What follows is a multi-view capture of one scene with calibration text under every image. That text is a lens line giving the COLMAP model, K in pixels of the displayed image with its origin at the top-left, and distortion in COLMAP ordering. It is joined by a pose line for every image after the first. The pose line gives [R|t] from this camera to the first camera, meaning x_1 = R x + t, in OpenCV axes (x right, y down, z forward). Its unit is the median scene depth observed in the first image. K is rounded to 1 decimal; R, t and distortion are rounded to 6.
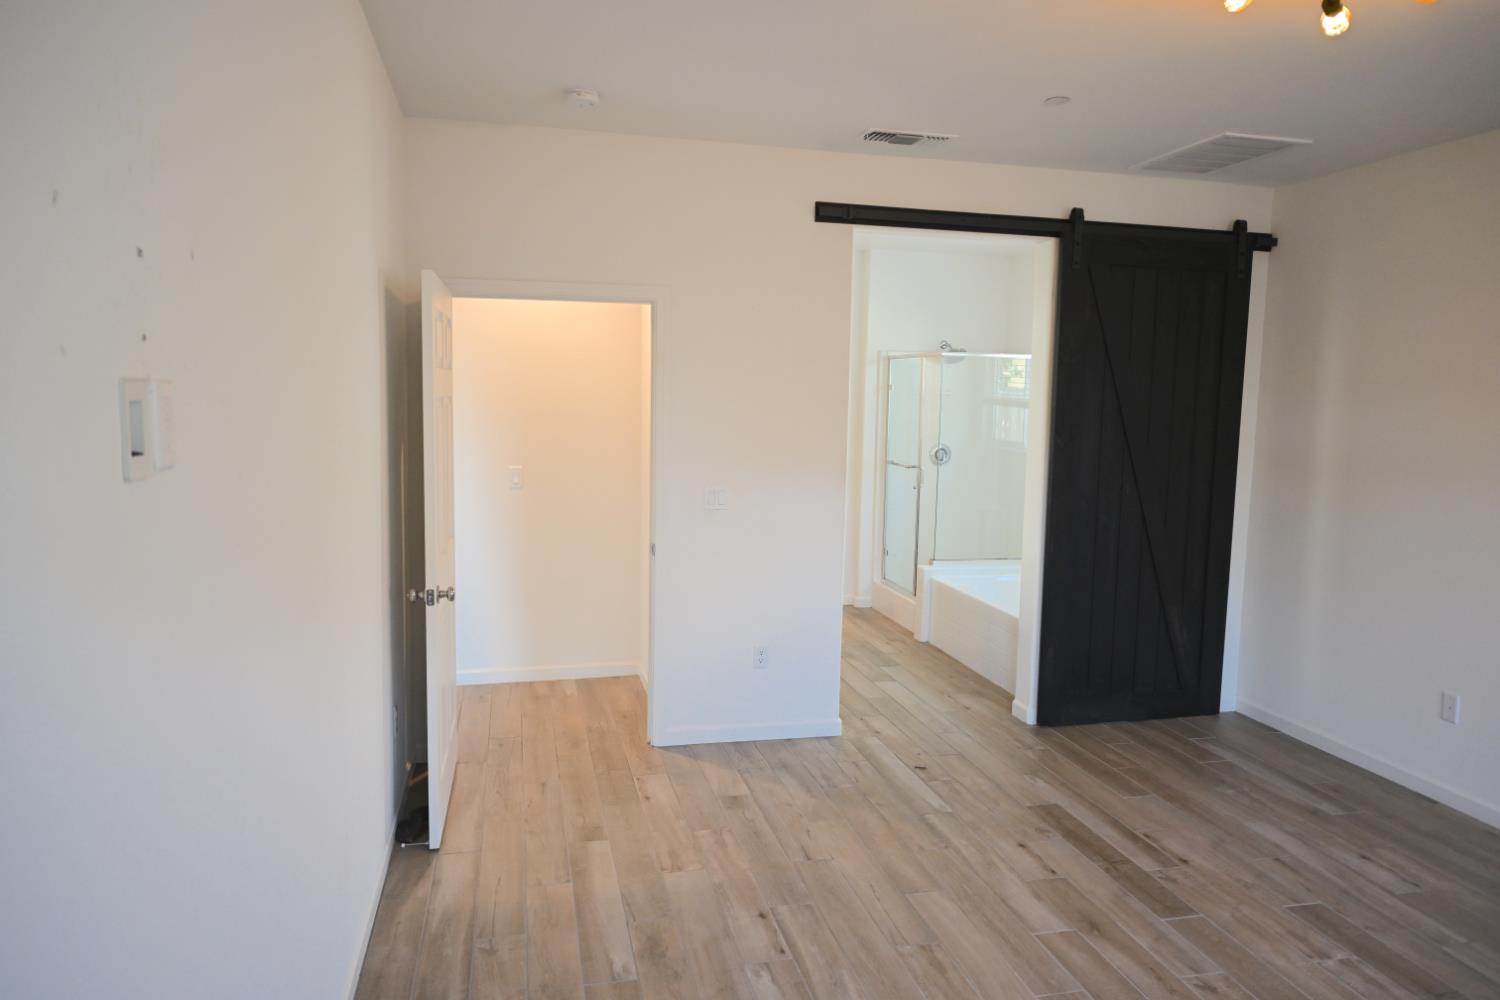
lens RADIAL K [[1010.4, 0, 755.0], [0, 1010.4, 503.8], [0, 0, 1]] dist [0.005746, 0.005799]
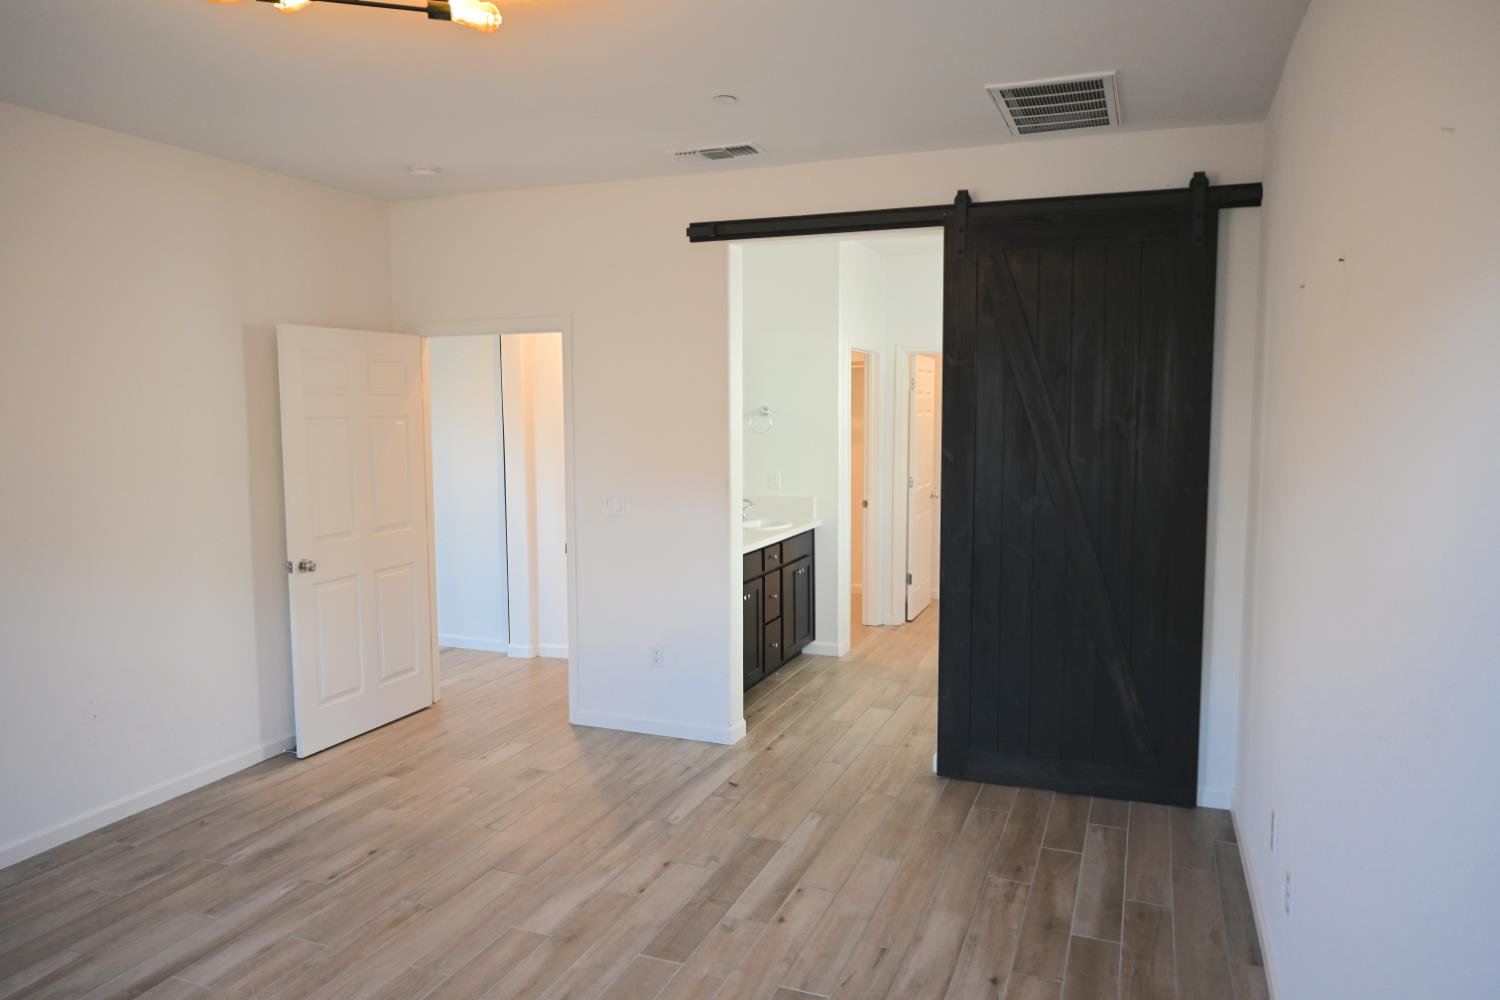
lens RADIAL K [[1010.4, 0, 752.4], [0, 1010.4, 496.0], [0, 0, 1]] dist [0.005746, 0.005799]
pose [[0.819459, 0.028465, -0.572430, 0.773678], [-0.043011, 0.999004, -0.011895, -0.008391], [0.571521, 0.034369, 0.819867, 0.205480]]
